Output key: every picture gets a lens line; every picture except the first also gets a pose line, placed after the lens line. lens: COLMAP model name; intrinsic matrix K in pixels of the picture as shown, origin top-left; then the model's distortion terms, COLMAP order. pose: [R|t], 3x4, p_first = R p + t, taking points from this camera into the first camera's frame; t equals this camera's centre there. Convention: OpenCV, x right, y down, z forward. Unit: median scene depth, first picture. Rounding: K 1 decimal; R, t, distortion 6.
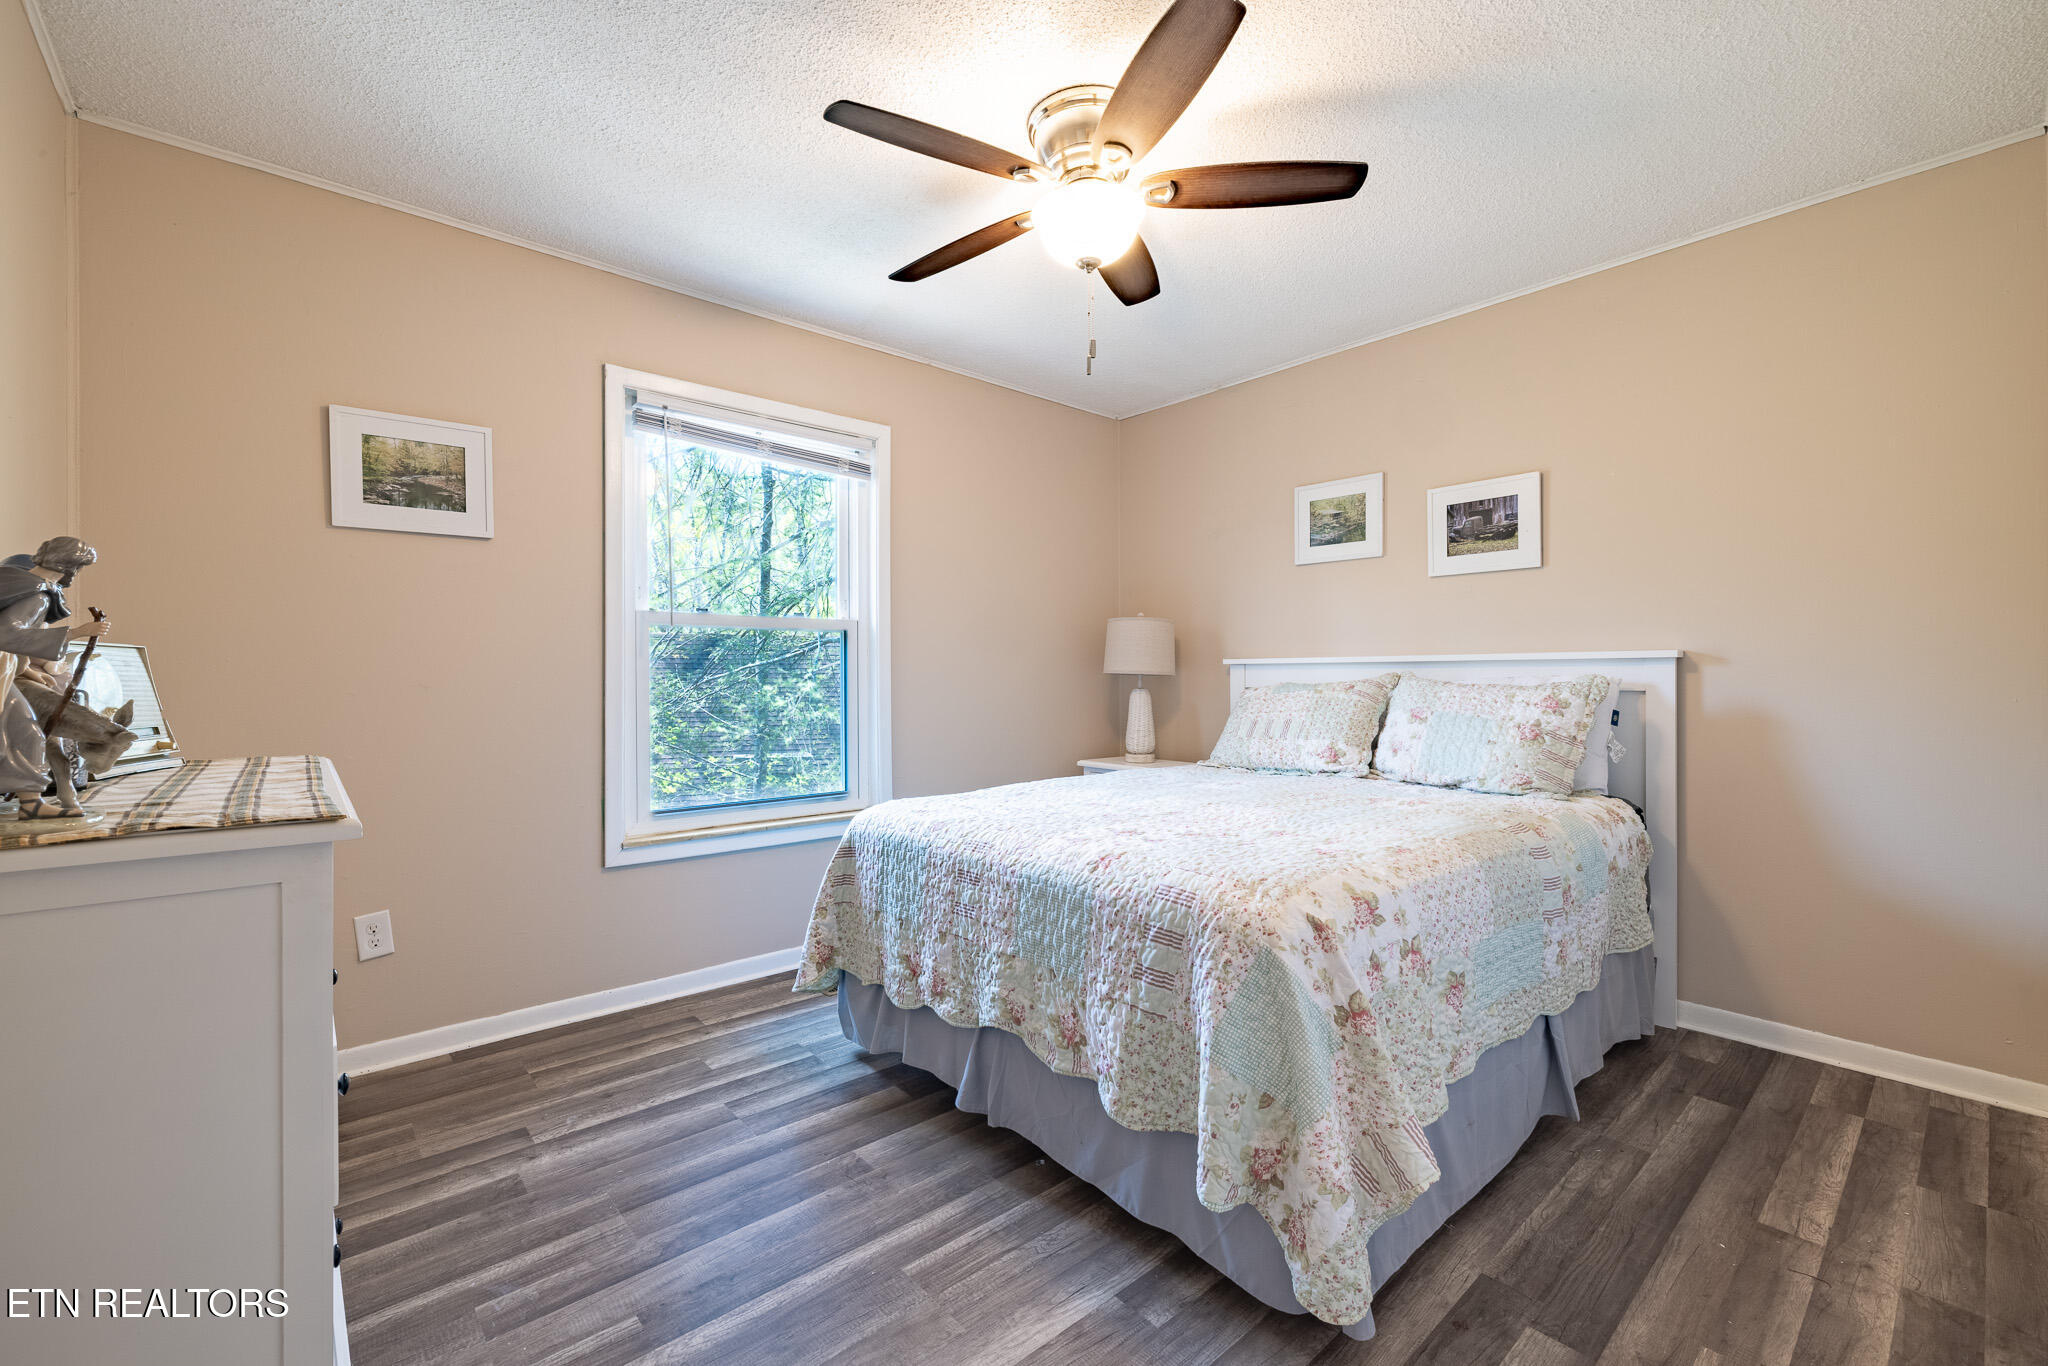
lens RADIAL K [[855.6, 0, 1009.3], [0, 855.6, 686.0], [0, 0, 1]] dist [0.000866, -0.001043]
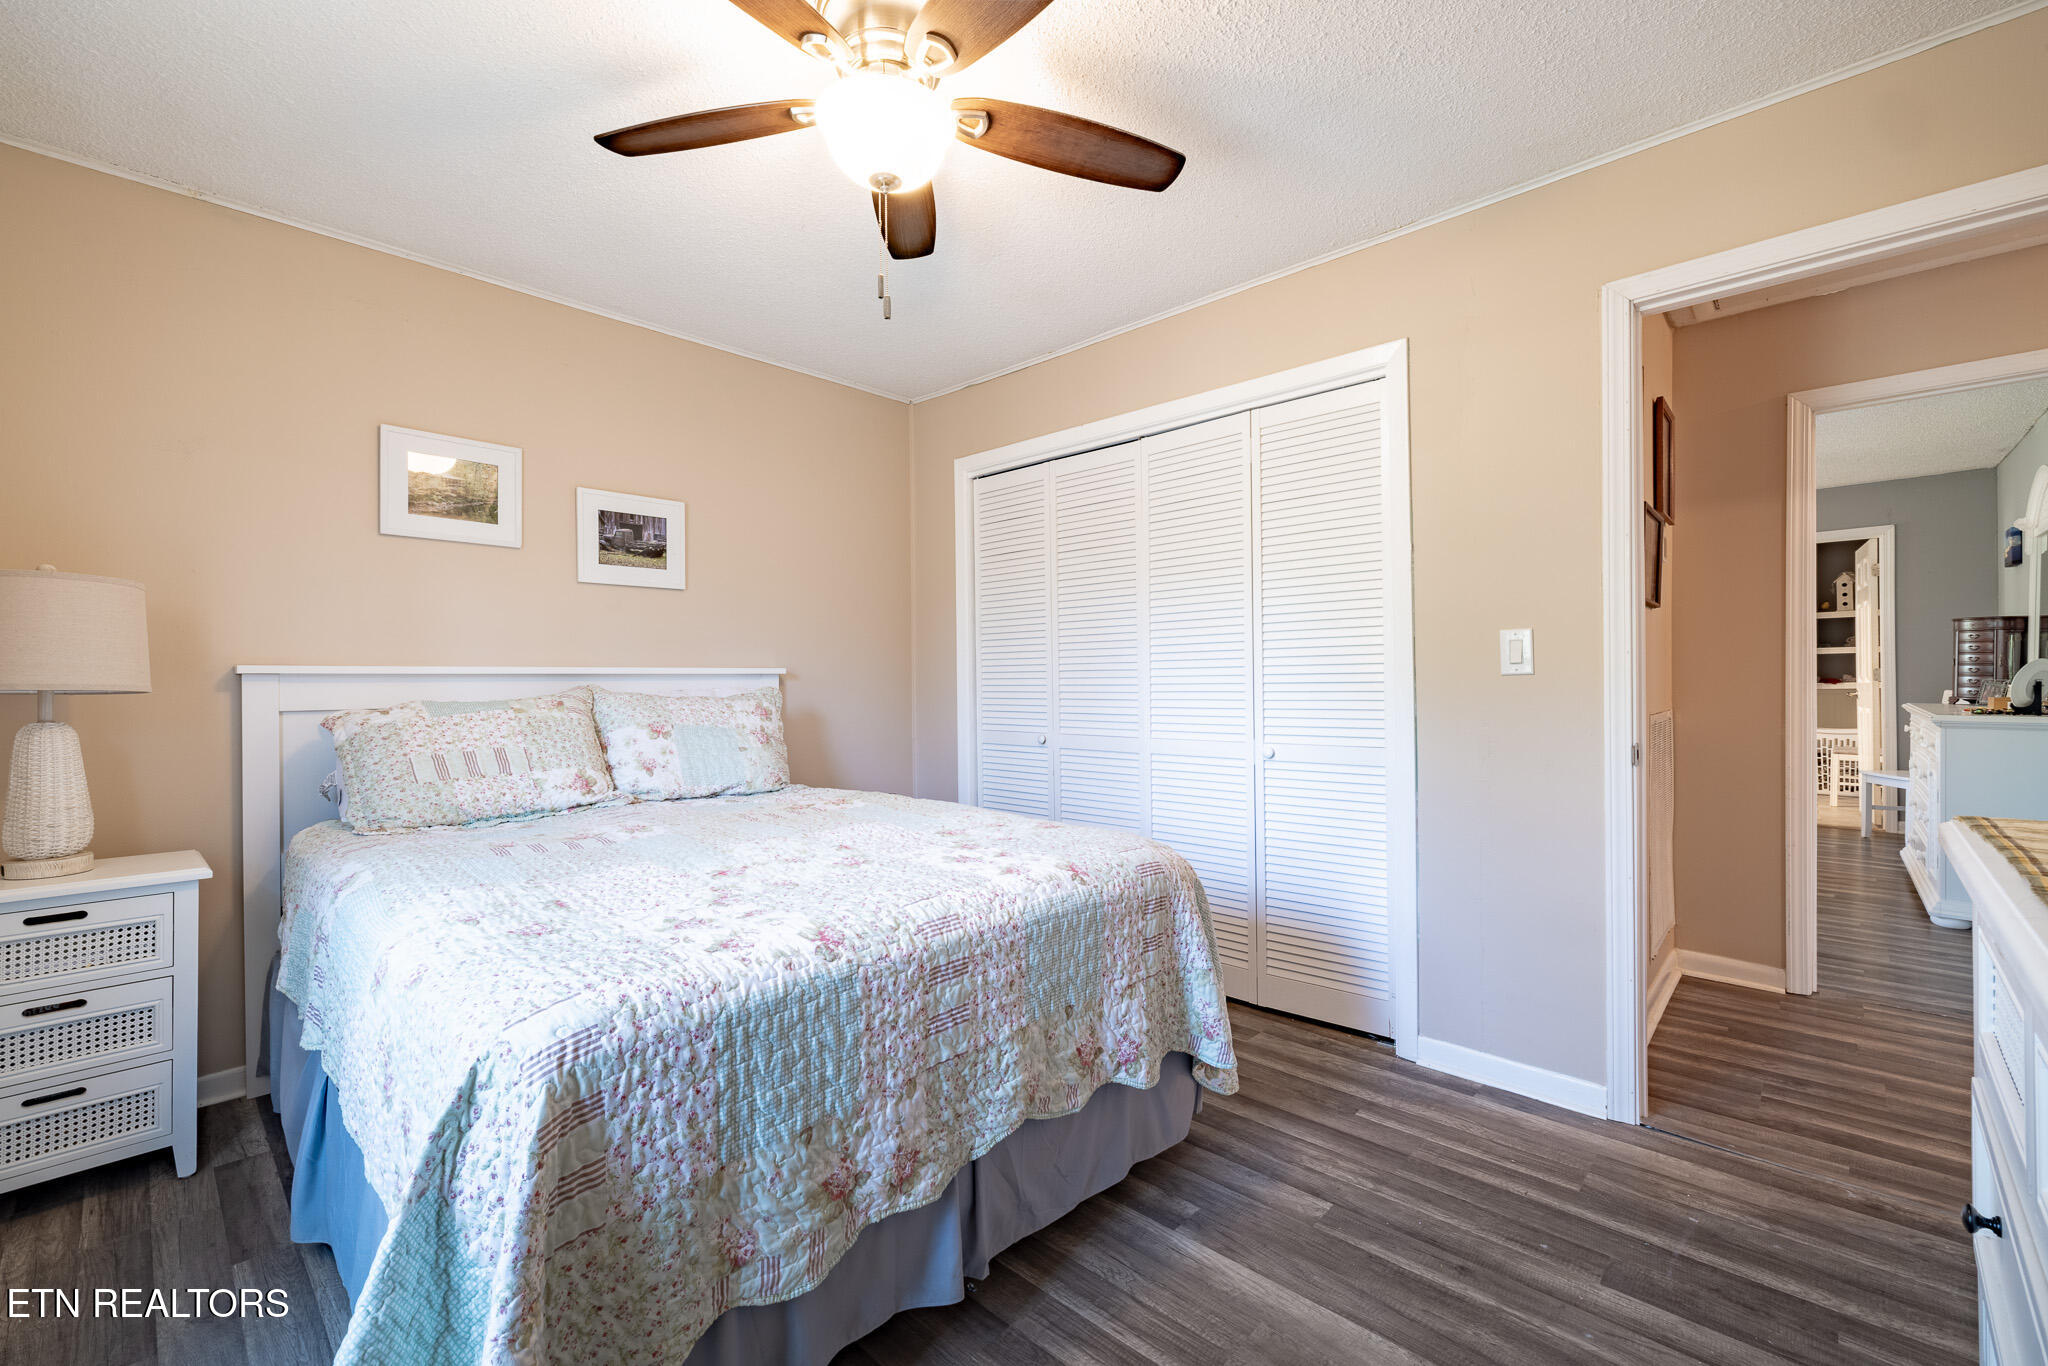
lens RADIAL K [[855.6, 0, 1026.1], [0, 855.6, 679.0], [0, 0, 1]] dist [0.000866, -0.001043]
pose [[-0.105083, 0.005805, 0.994447, -0.697011], [0.018065, 0.999829, -0.003928, -0.015748], [-0.994299, 0.017552, -0.105170, 0.911957]]
